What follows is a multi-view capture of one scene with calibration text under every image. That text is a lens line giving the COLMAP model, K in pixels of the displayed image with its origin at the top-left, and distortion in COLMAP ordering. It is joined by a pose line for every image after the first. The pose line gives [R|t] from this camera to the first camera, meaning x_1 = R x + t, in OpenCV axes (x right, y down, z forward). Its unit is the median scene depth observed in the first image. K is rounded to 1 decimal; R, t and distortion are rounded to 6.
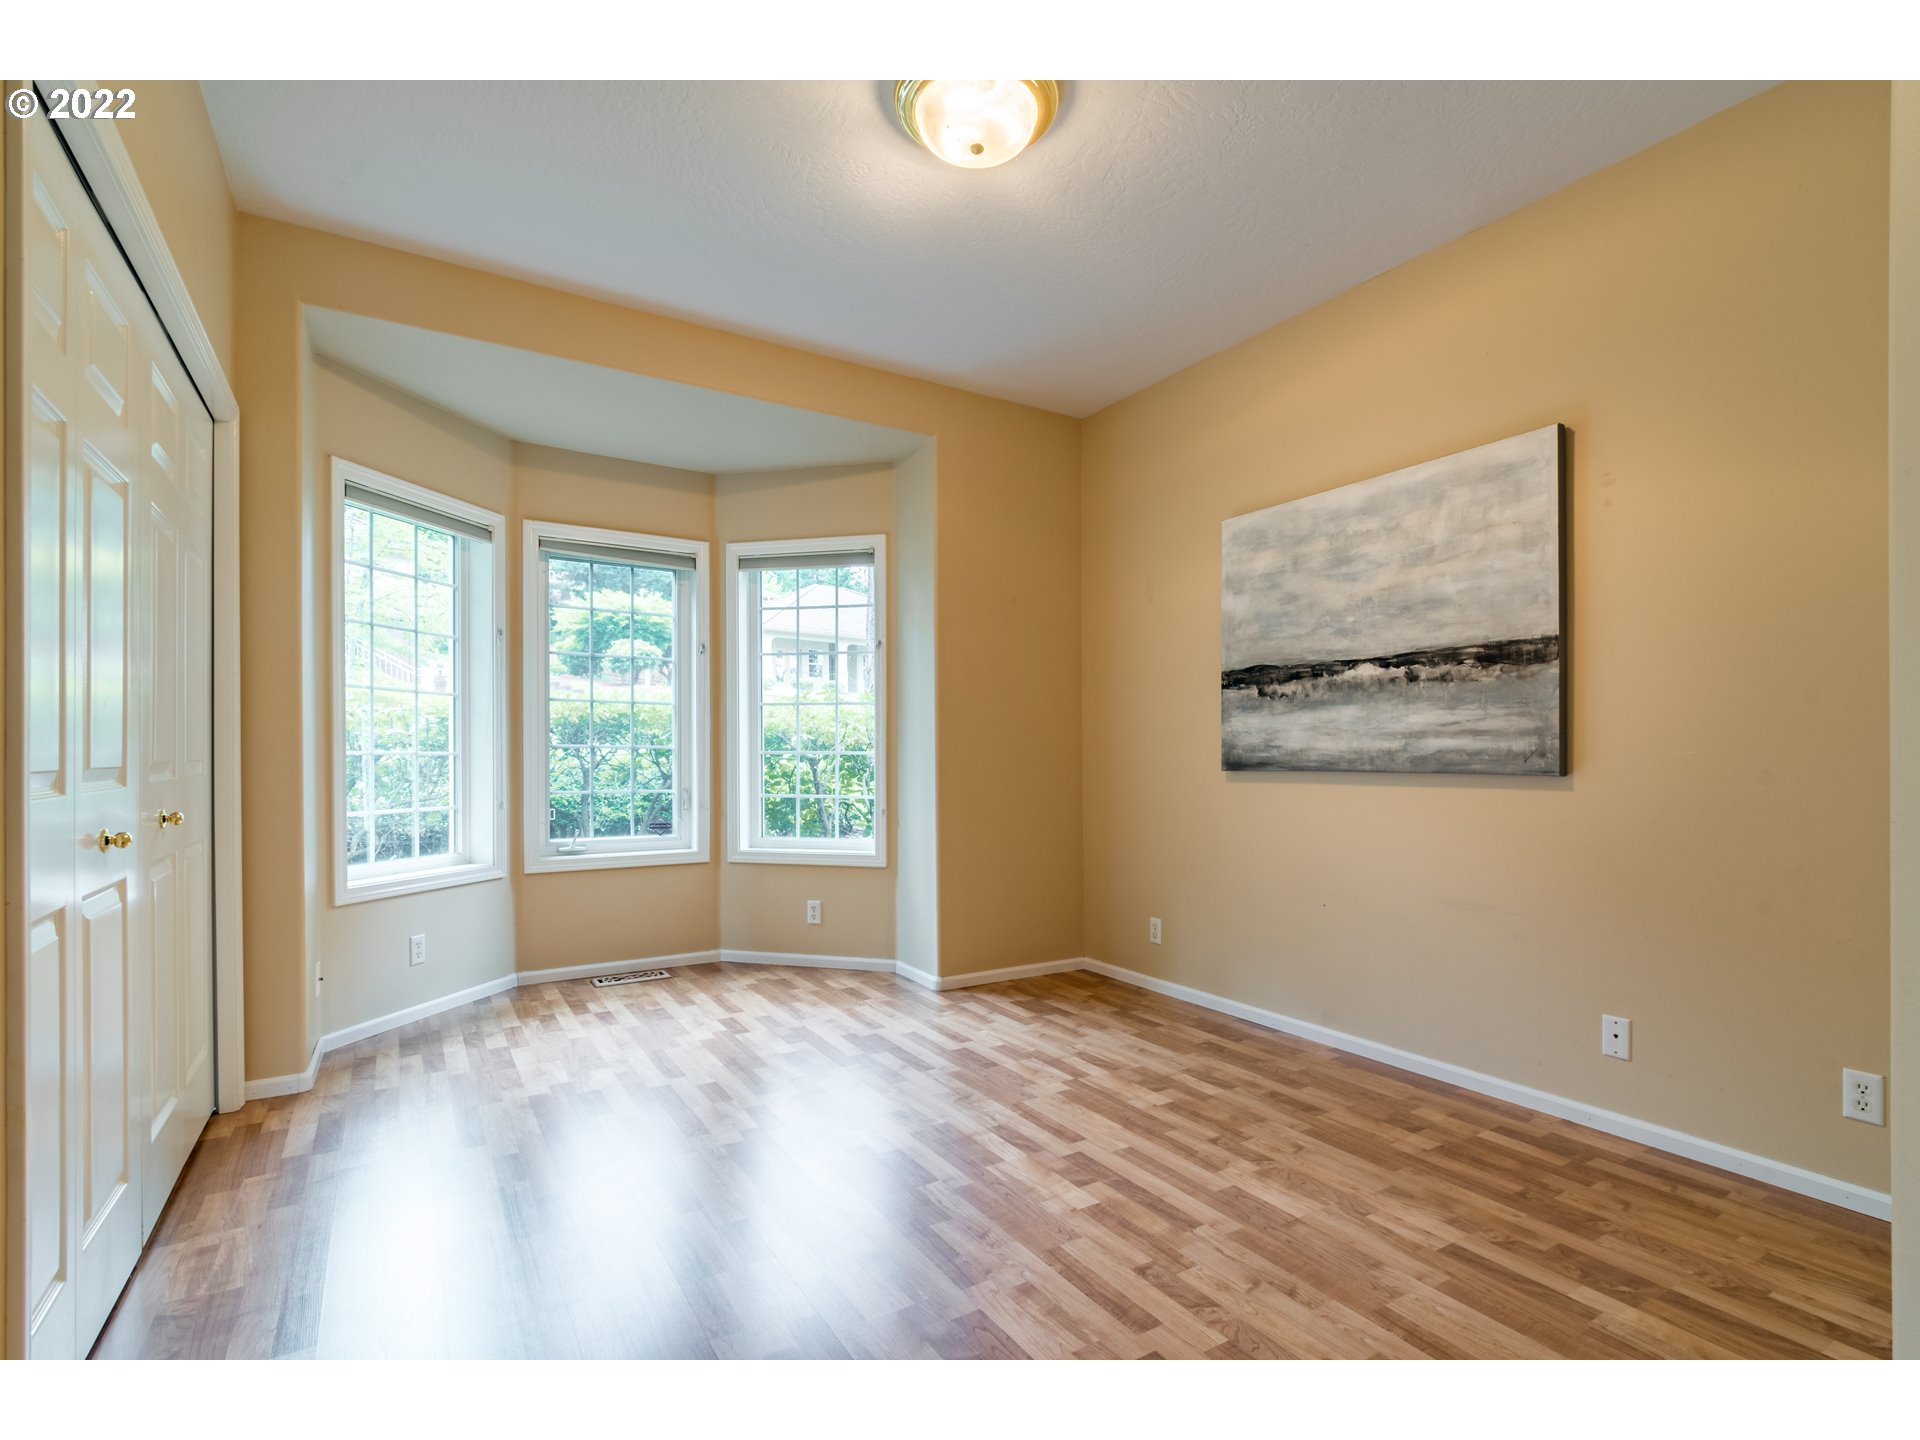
lens RADIAL K [[920.6, 0, 871.6], [0, 920.6, 757.7], [0, 0, 1]] dist [0.000020, -0.000924]
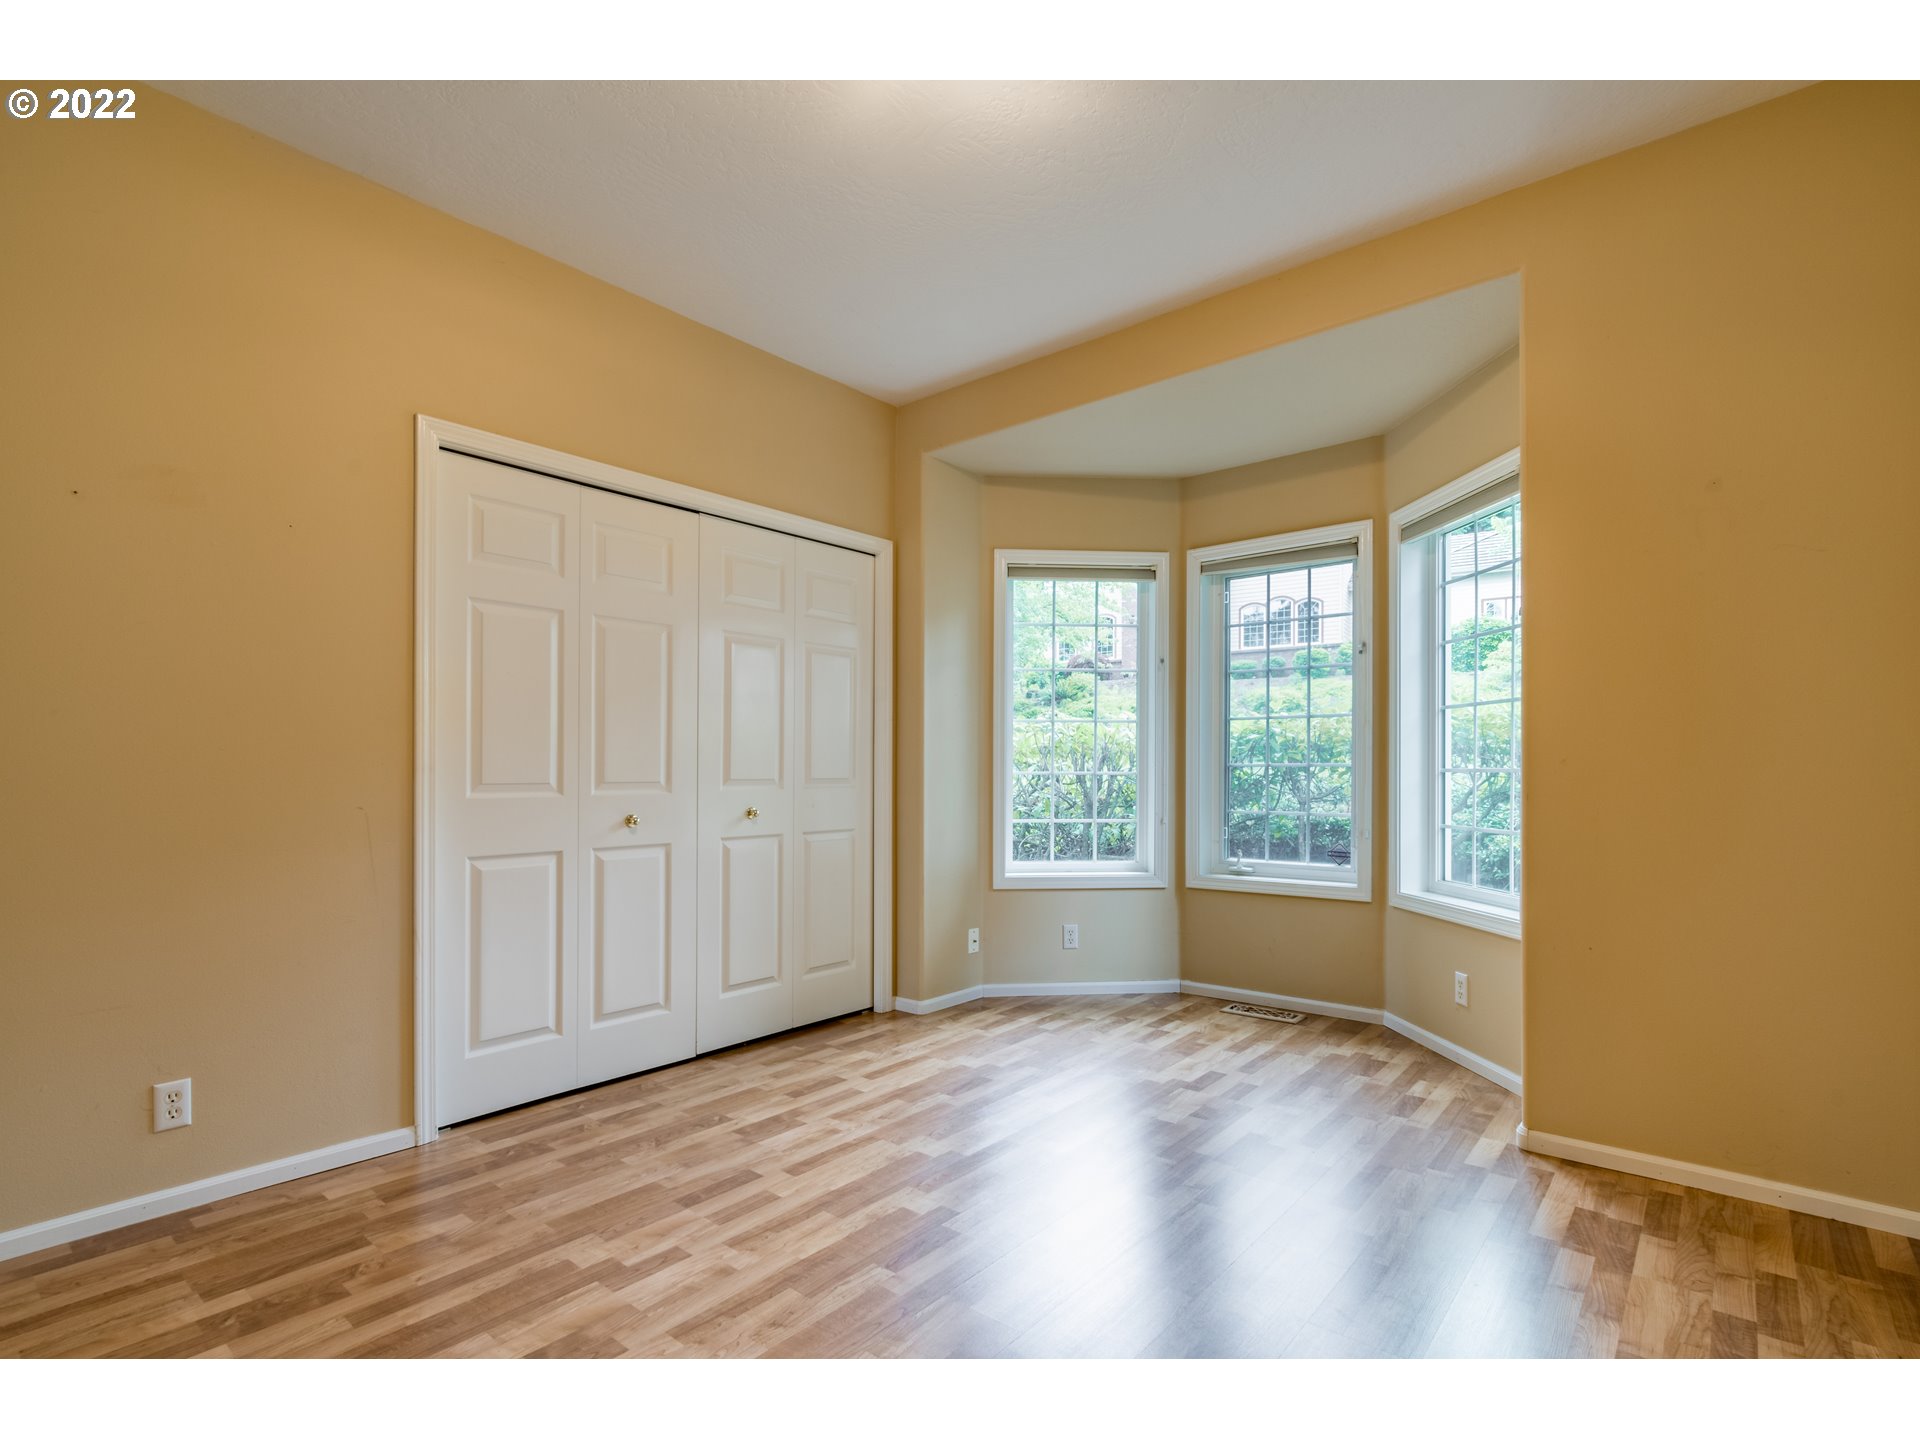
lens RADIAL K [[872.4, 0, 994.3], [0, 872.4, 771.6], [0, 0, 1]] dist [0.001691, -0.000412]
pose [[0.379204, -0.006468, -0.925290, 0.487379], [0.000615, 0.999977, -0.006738, 0.000833], [0.925313, 0.001986, 0.379199, 0.442248]]
